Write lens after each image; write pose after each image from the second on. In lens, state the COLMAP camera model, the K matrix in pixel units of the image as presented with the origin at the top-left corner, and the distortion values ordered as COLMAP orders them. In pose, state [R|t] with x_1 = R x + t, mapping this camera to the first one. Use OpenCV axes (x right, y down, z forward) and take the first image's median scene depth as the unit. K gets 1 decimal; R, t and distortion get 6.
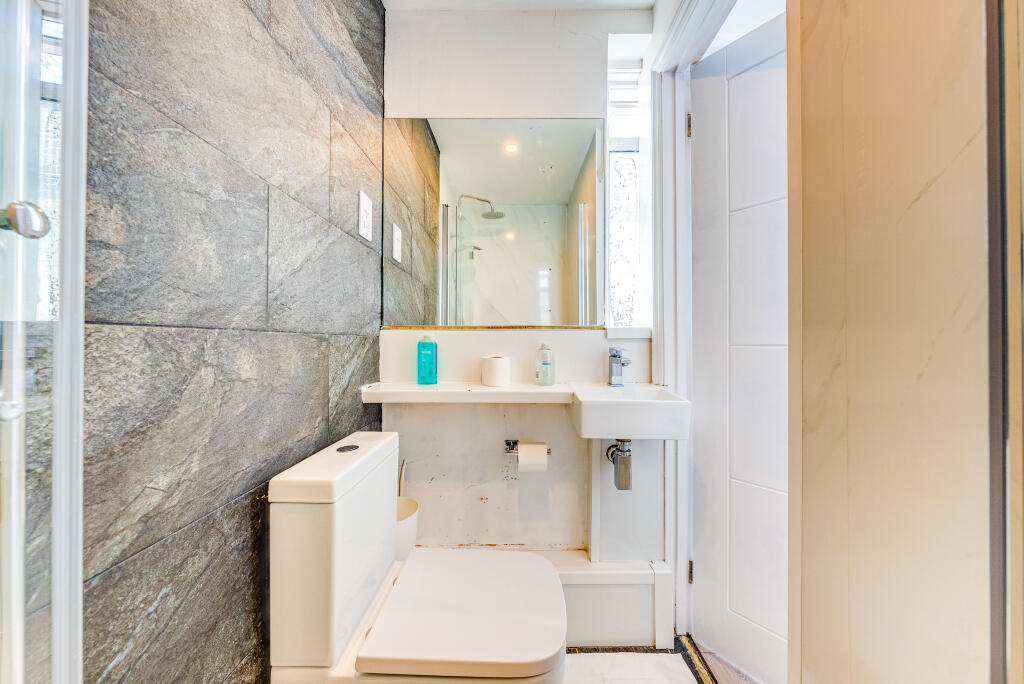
lens RADIAL K [[342.1, 0, 514.1], [0, 342.1, 340.9], [0, 0, 1]] dist [-0.001978, -0.000164]
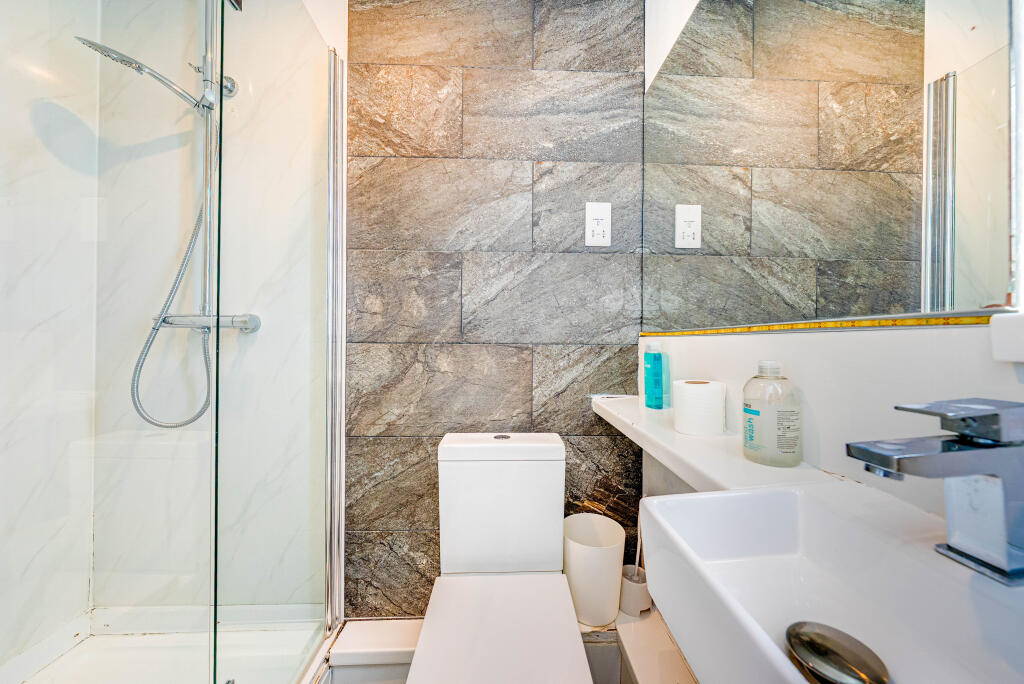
lens RADIAL K [[342.1, 0, 516.0], [0, 342.1, 340.4], [0, 0, 1]] dist [-0.001978, -0.000164]
pose [[0.043235, -0.002244, -0.999062, 1.096133], [-0.001189, 0.999997, -0.002297, -0.049266], [0.999064, 0.001287, 0.043232, 1.447788]]
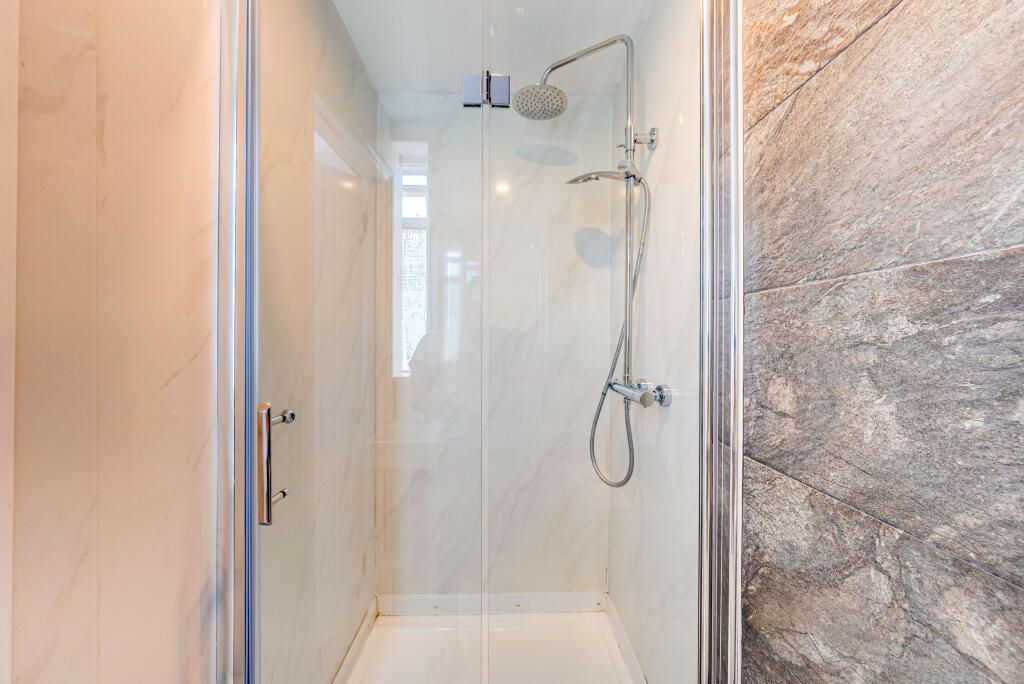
lens RADIAL K [[342.1, 0, 513.4], [0, 342.1, 339.5], [0, 0, 1]] dist [-0.001978, -0.000164]
pose [[-0.999201, -0.002751, -0.039862, -0.072234], [-0.002719, 0.999996, -0.000858, -0.416016], [0.039864, -0.000749, -0.999205, 1.670705]]
